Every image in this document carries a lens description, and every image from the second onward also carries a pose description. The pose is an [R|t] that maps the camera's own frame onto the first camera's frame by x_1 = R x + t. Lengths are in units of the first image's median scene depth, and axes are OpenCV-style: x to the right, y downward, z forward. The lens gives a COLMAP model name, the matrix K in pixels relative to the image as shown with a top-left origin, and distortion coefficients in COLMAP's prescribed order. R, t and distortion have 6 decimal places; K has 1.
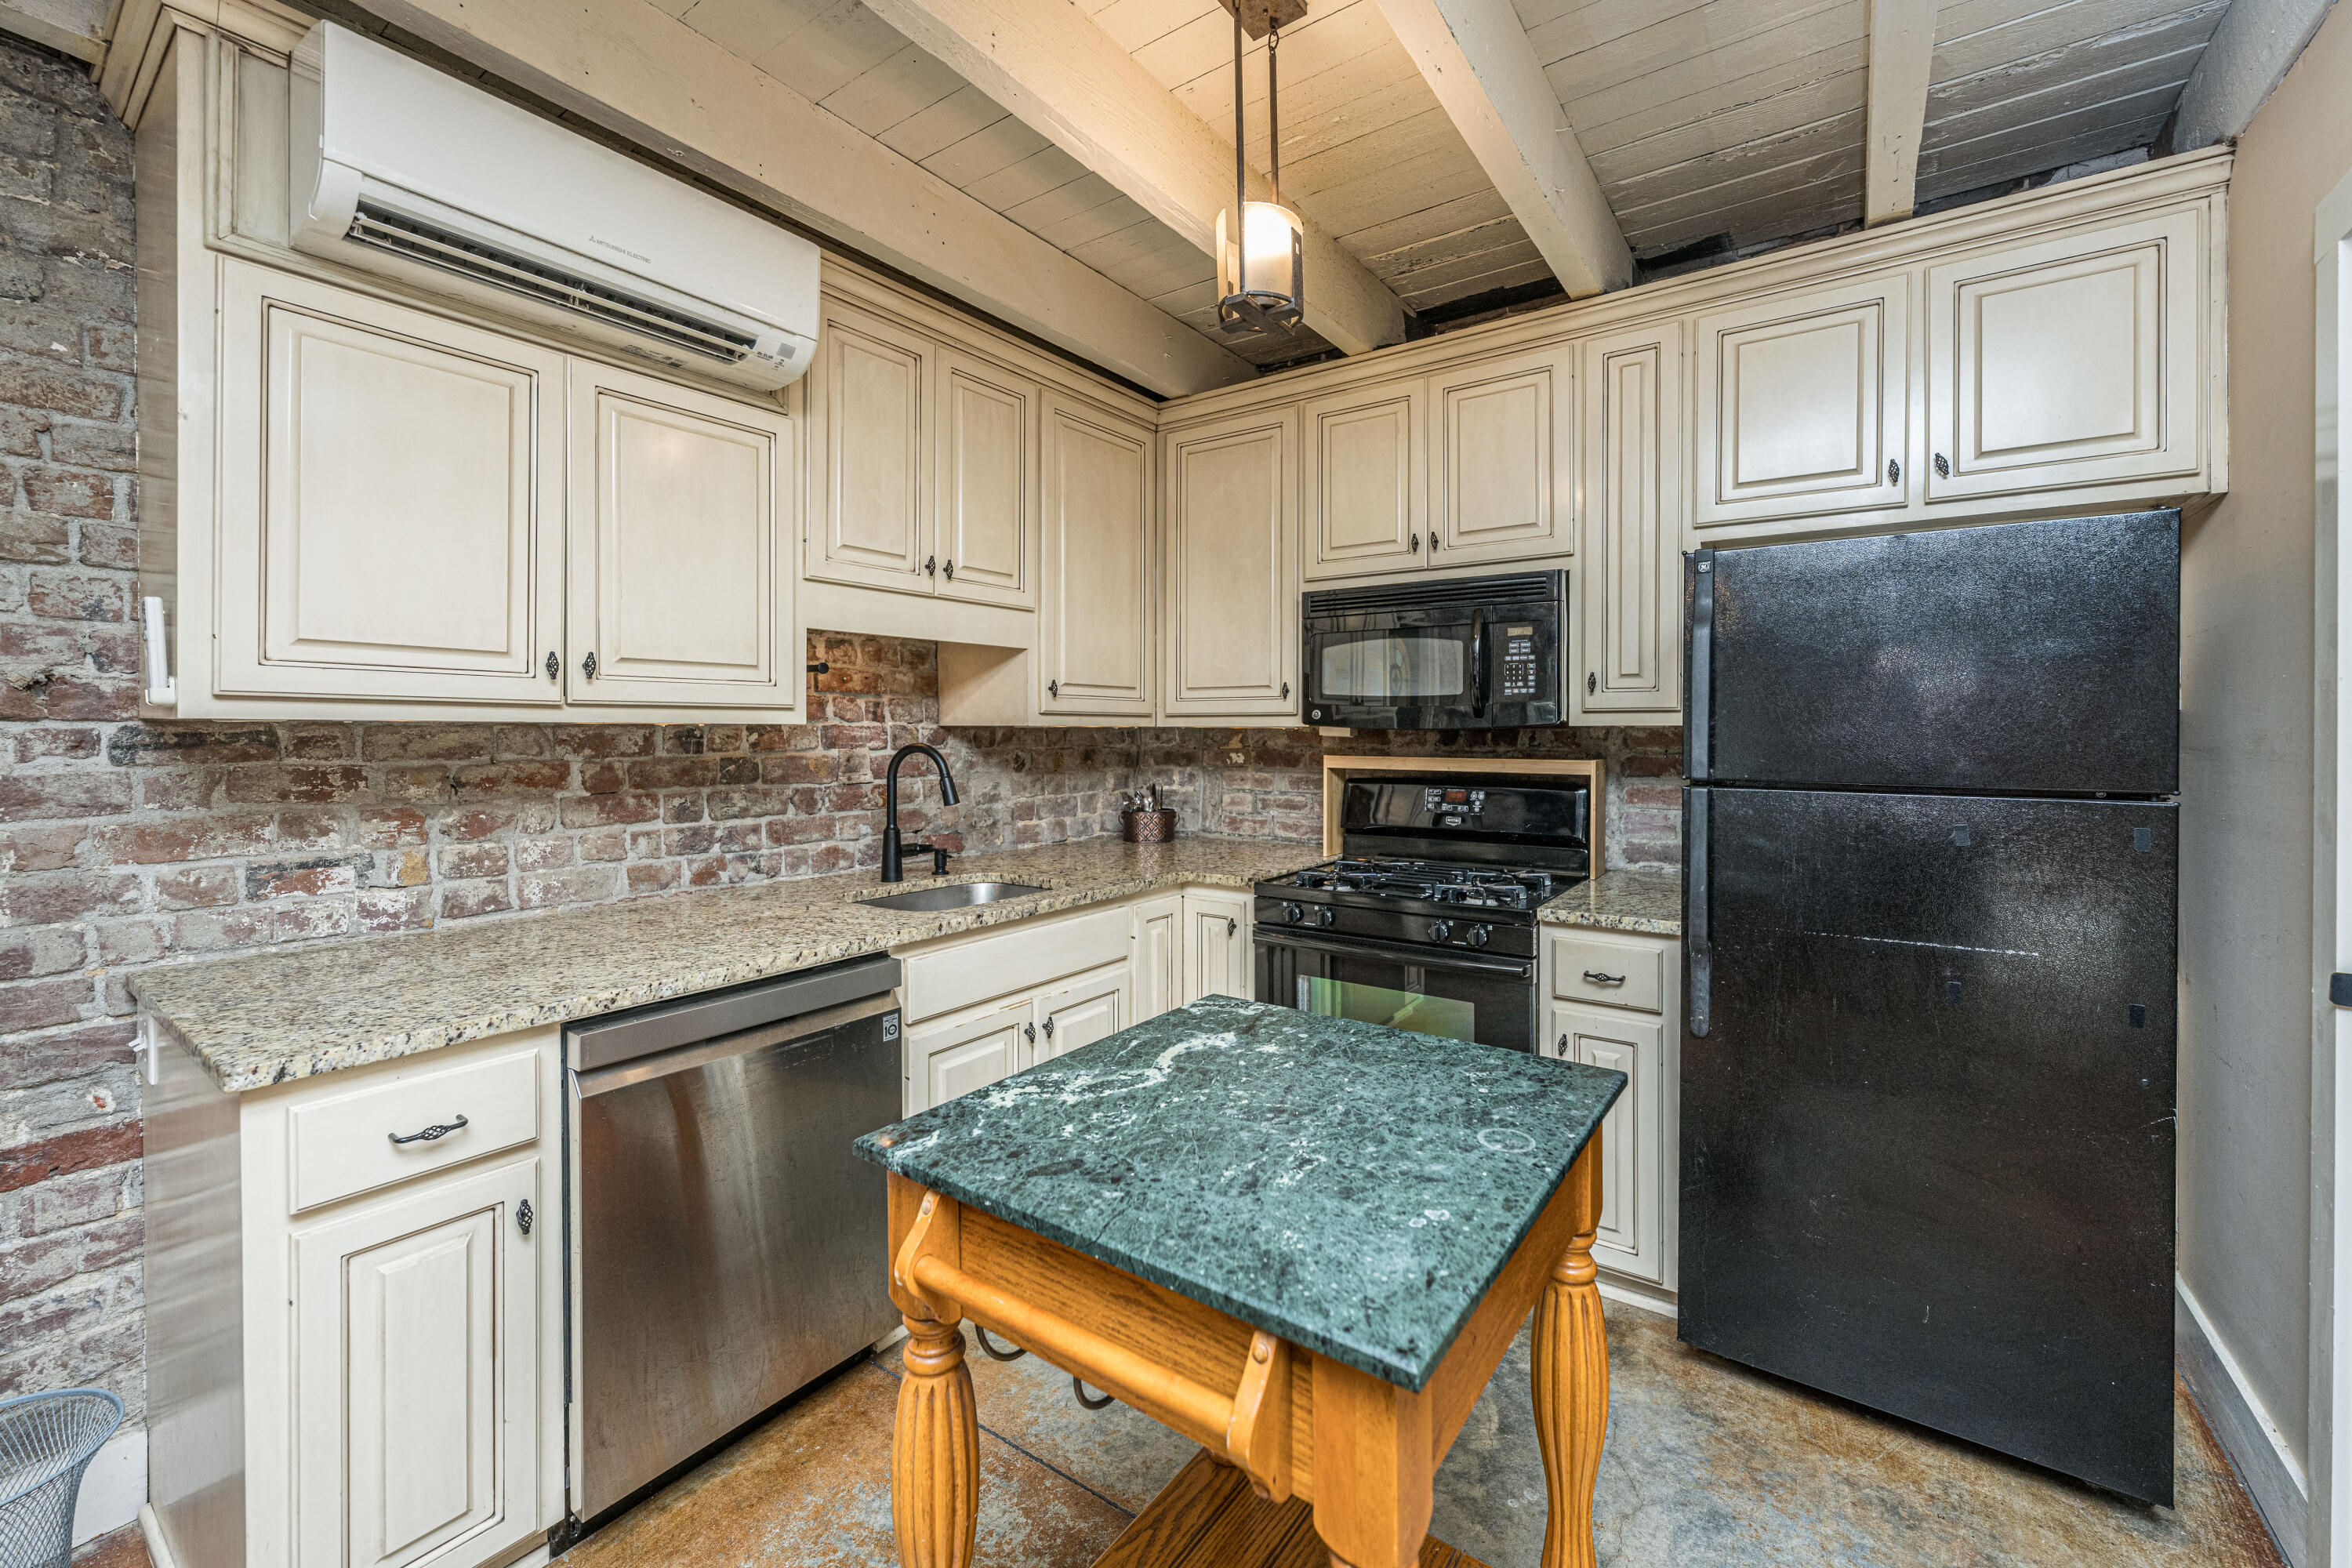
lens RADIAL K [[949.8, 0, 1209.9], [0, 949.8, 737.6], [0, 0, 1]] dist [-0.000292, -0.000023]
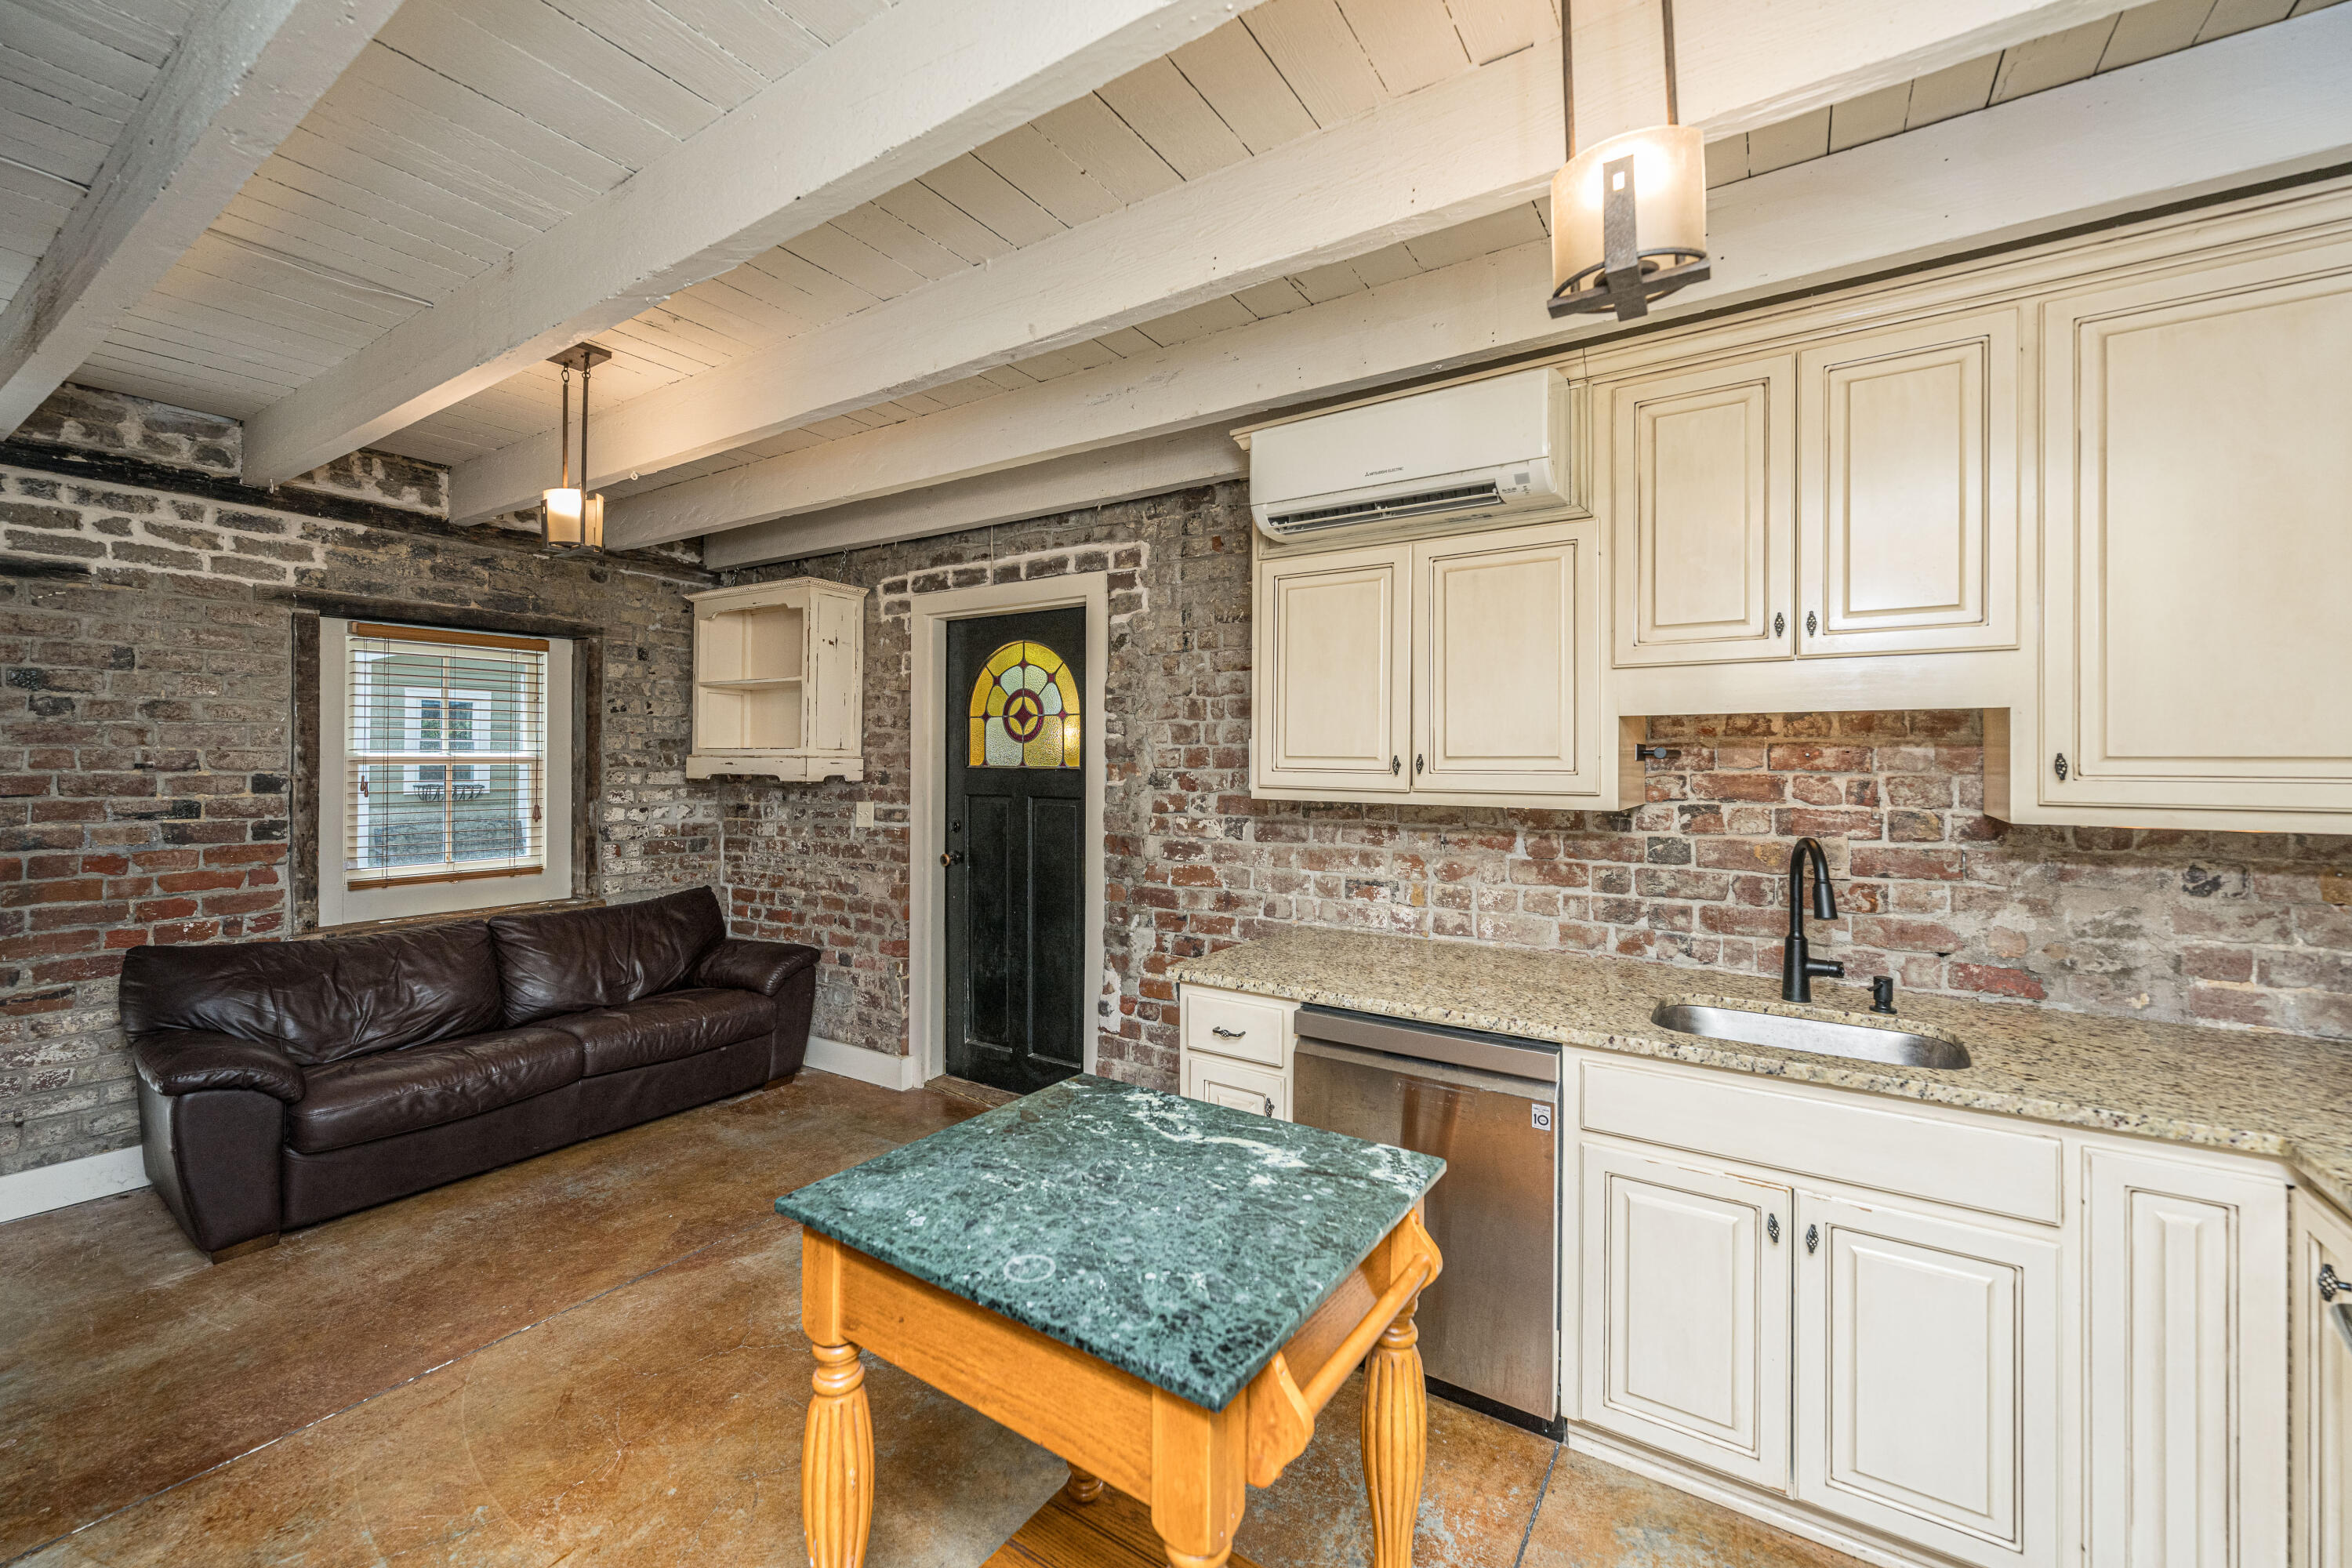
lens RADIAL K [[1023.8, 0, 1175.1], [0, 1023.8, 751.9], [0, 0, 1]] dist [-0.003733, 0.000339]
pose [[-0.022078, -0.001739, -0.999755, 0.775471], [-0.008880, 0.999959, -0.001544, -0.081814], [0.999717, 0.008843, -0.022093, 0.631568]]
